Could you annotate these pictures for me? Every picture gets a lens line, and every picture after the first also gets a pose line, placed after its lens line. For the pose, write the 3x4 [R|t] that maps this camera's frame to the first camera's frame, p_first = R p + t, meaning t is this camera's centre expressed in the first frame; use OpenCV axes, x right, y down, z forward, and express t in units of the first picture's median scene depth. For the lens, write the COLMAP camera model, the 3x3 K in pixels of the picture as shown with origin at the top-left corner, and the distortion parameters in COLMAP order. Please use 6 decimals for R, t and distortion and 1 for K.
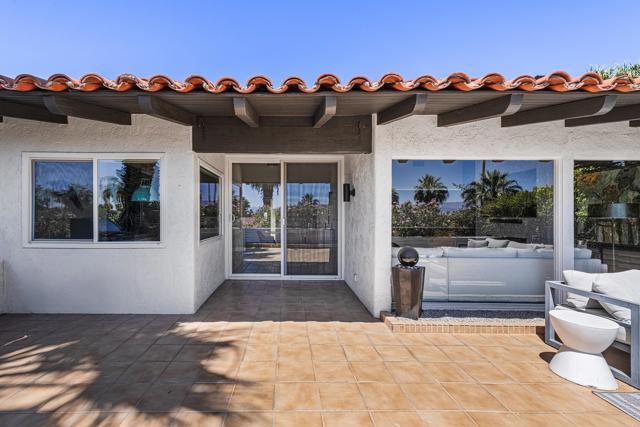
lens RADIAL K [[271.2, 0, 294.2], [0, 271.2, 213.1], [0, 0, 1]] dist [0.013648, -0.000121]
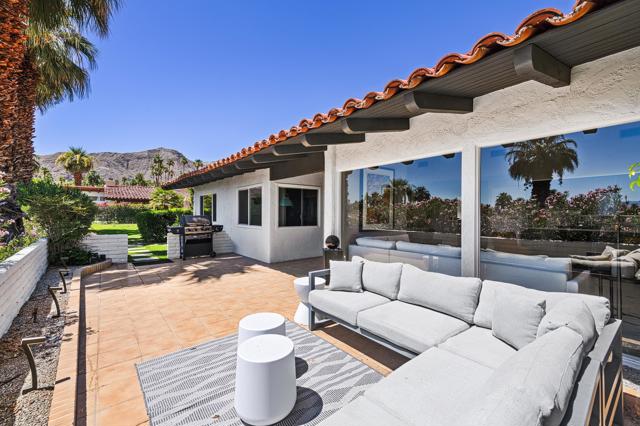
lens RADIAL K [[275.1, 0, 323.8], [0, 275.1, 207.2], [0, 0, 1]] dist [0.012179, -0.000060]
pose [[0.619743, -0.021182, -0.784519, 1.530508], [0.009417, 0.999764, -0.019555, 0.006637], [0.784748, 0.004731, 0.619797, 0.085519]]
